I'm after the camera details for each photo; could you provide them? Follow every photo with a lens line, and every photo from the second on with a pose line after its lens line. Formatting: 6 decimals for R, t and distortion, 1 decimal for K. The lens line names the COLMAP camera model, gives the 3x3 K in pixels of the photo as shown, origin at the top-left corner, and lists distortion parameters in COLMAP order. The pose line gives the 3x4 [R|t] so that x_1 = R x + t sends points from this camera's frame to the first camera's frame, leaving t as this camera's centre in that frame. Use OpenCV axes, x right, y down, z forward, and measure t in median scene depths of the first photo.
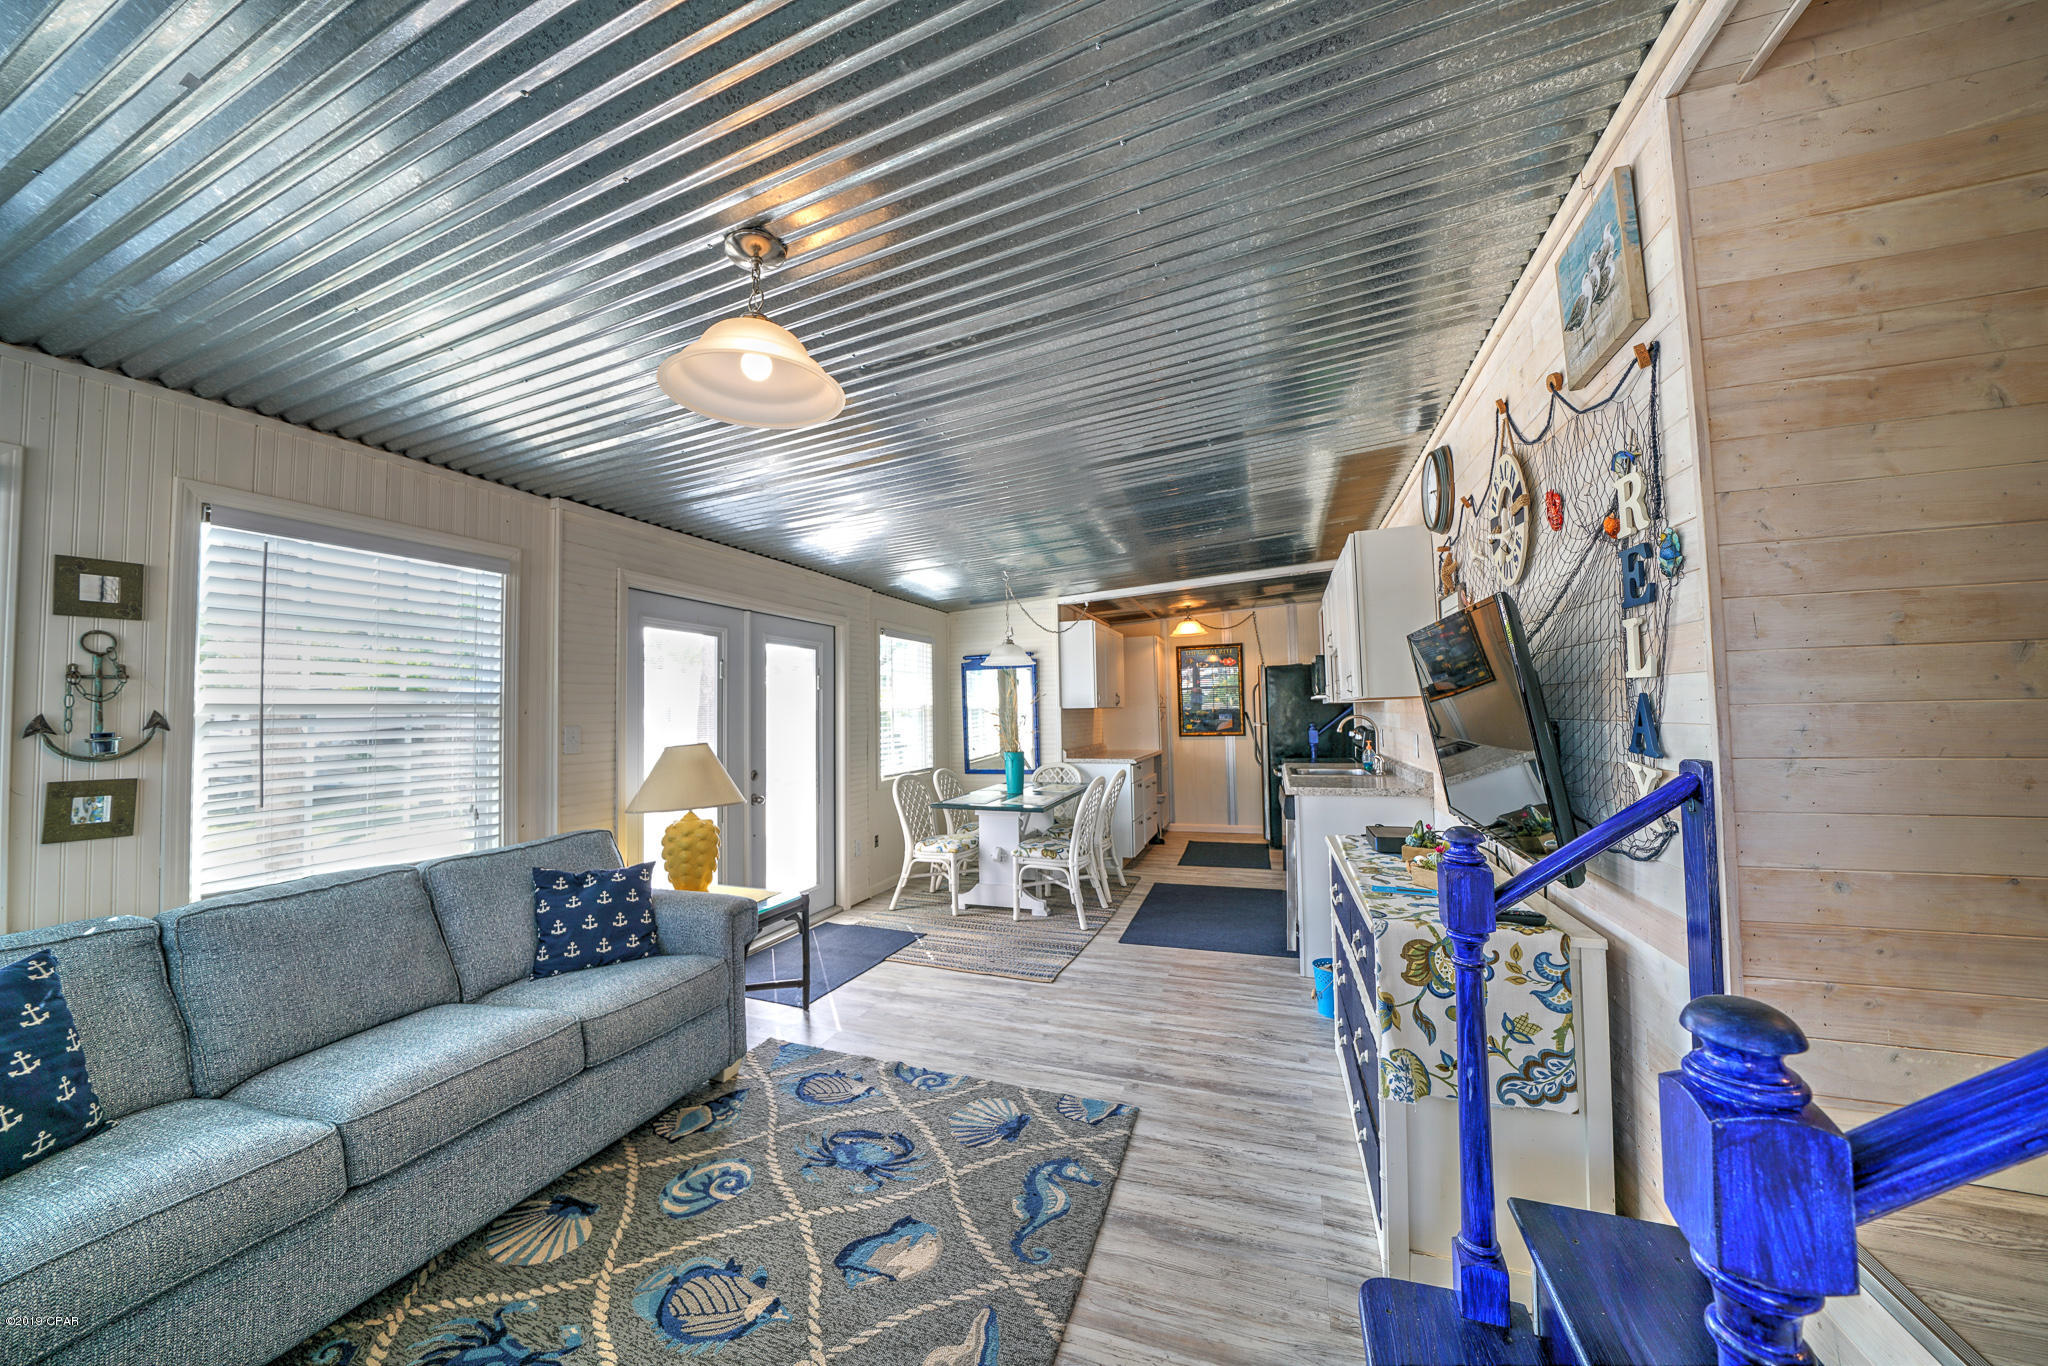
lens RADIAL K [[708.8, 0, 998.1], [0, 708.8, 681.9], [0, 0, 1]] dist [-0.026670, 0.003290]
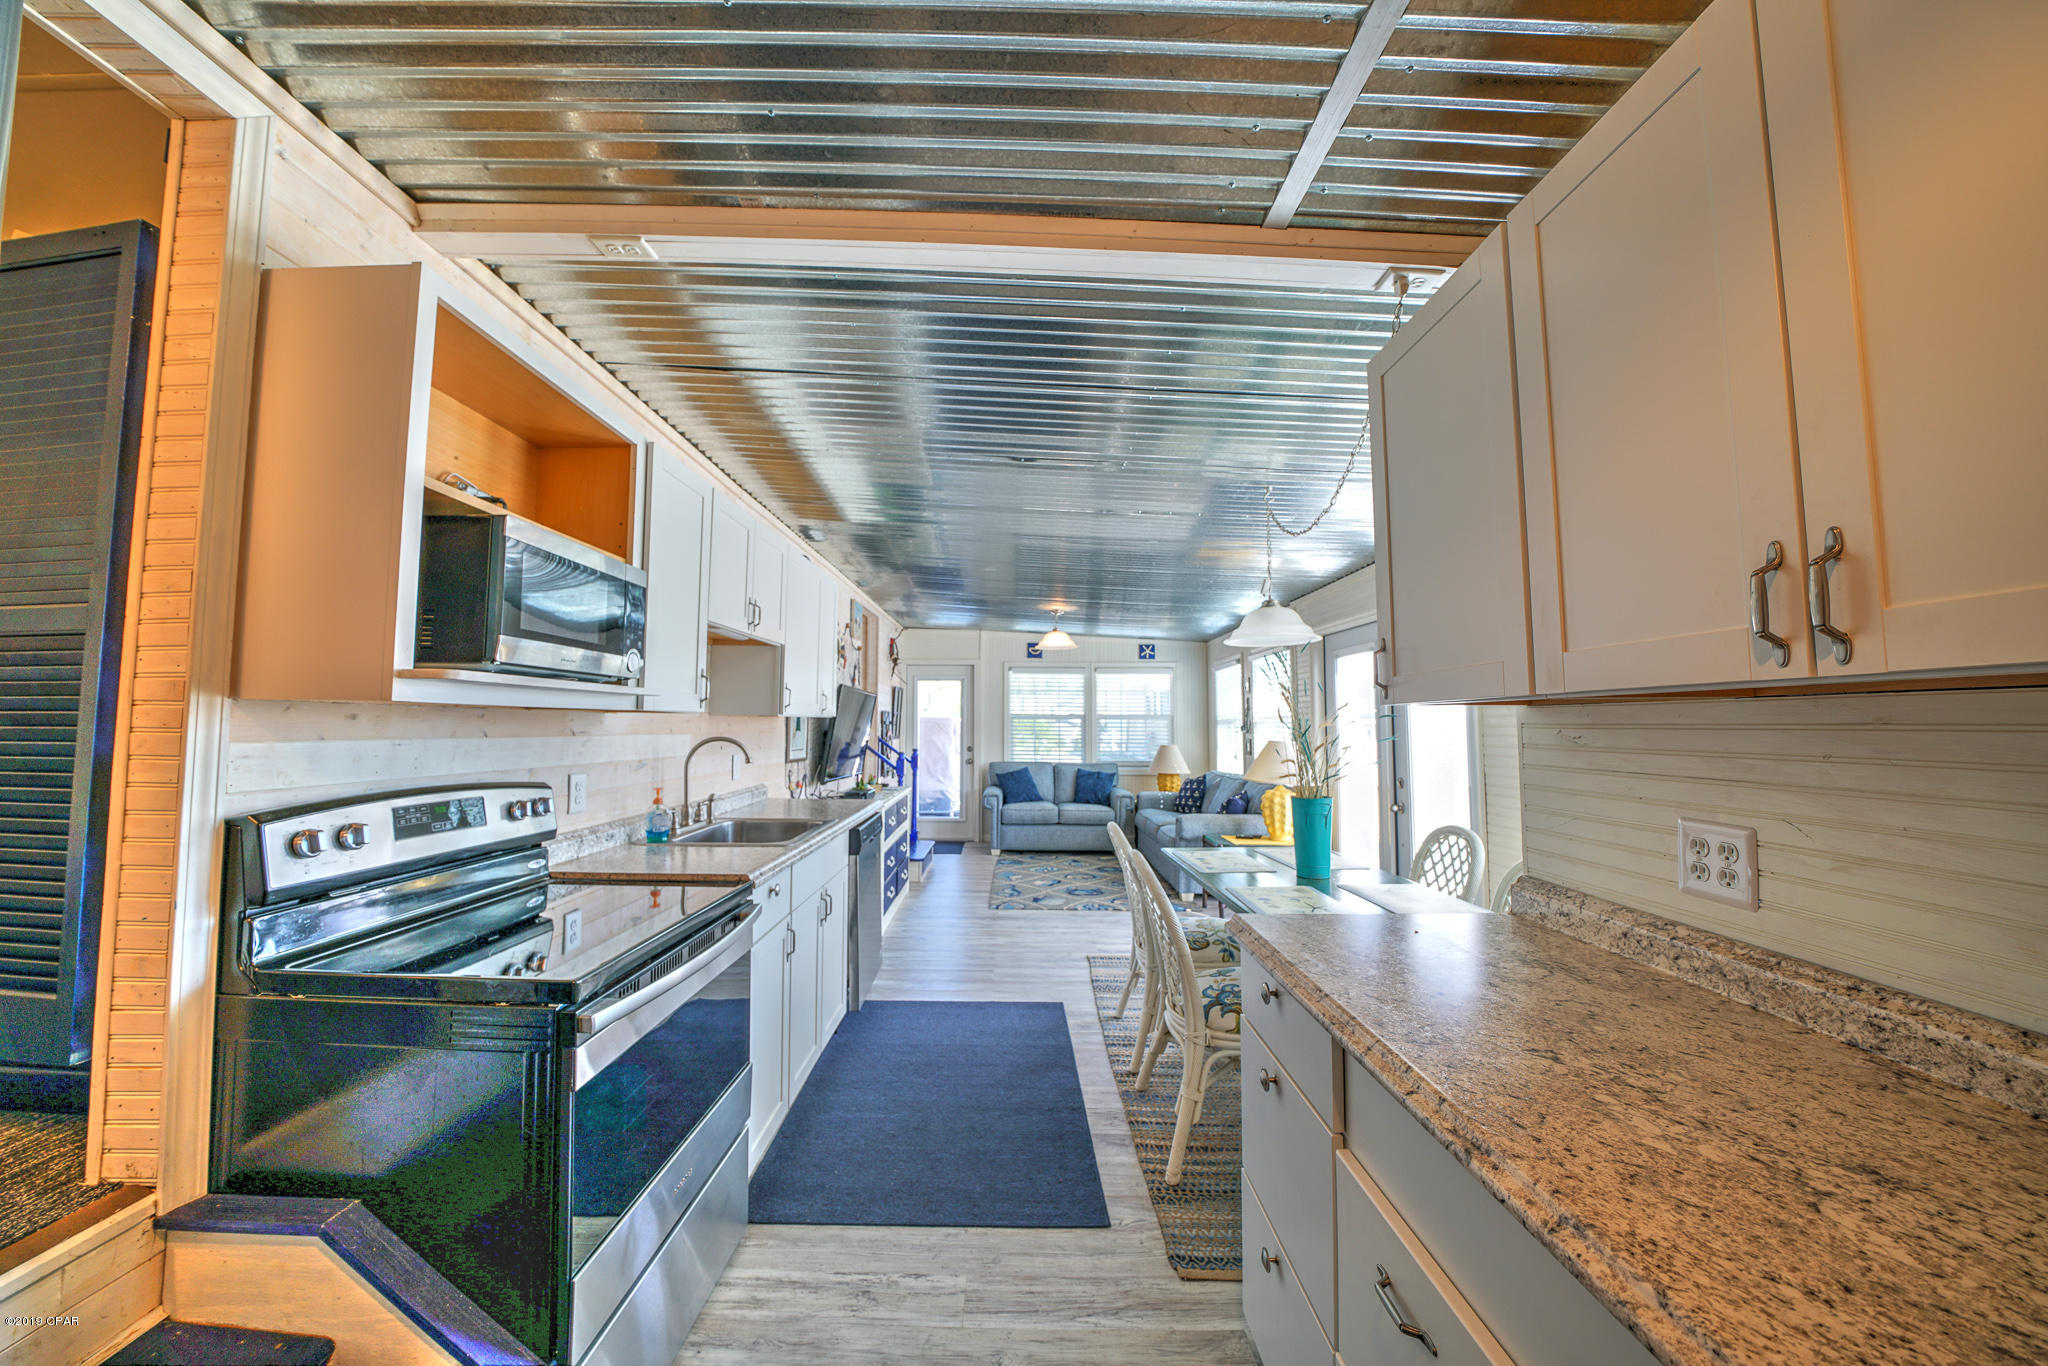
lens RADIAL K [[708.8, 0, 999.2], [0, 708.8, 682.8], [0, 0, 1]] dist [-0.026670, 0.003290]
pose [[-0.939985, -0.003061, -0.341201, 0.900670], [0.031235, 0.994989, -0.094975, 0.121785], [0.339782, -0.099933, -0.935180, 3.064732]]
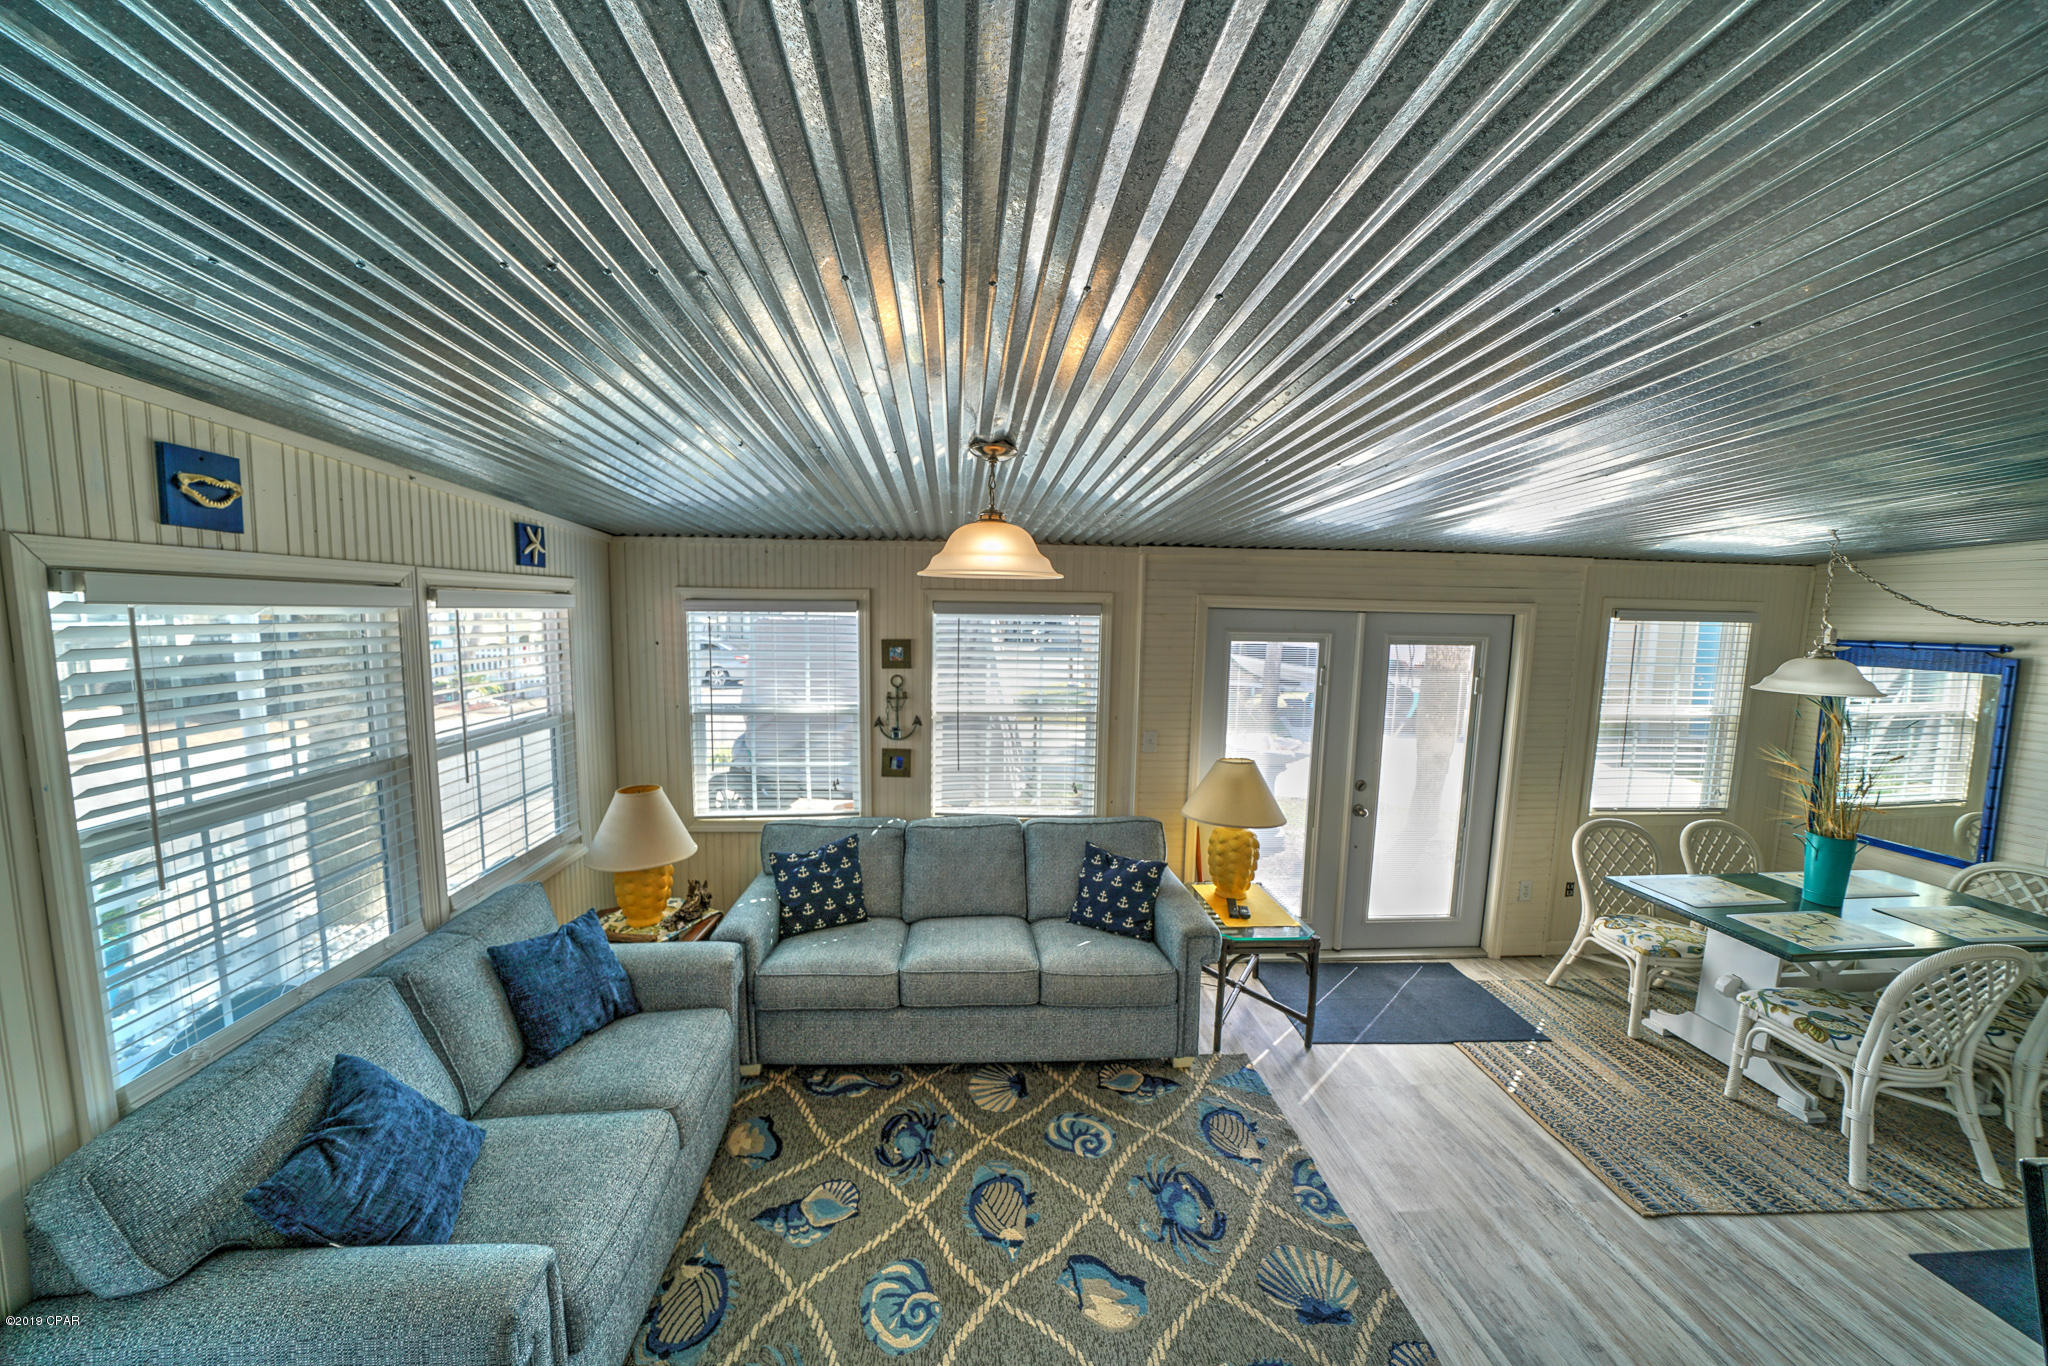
lens RADIAL K [[708.8, 0, 998.0], [0, 708.8, 682.2], [0, 0, 1]] dist [-0.026670, 0.003290]
pose [[0.418169, 0.118838, -0.900562, 0.503715], [0.015259, 0.990347, 0.137771, -0.252295], [0.908241, -0.071353, 0.412319, 0.314414]]
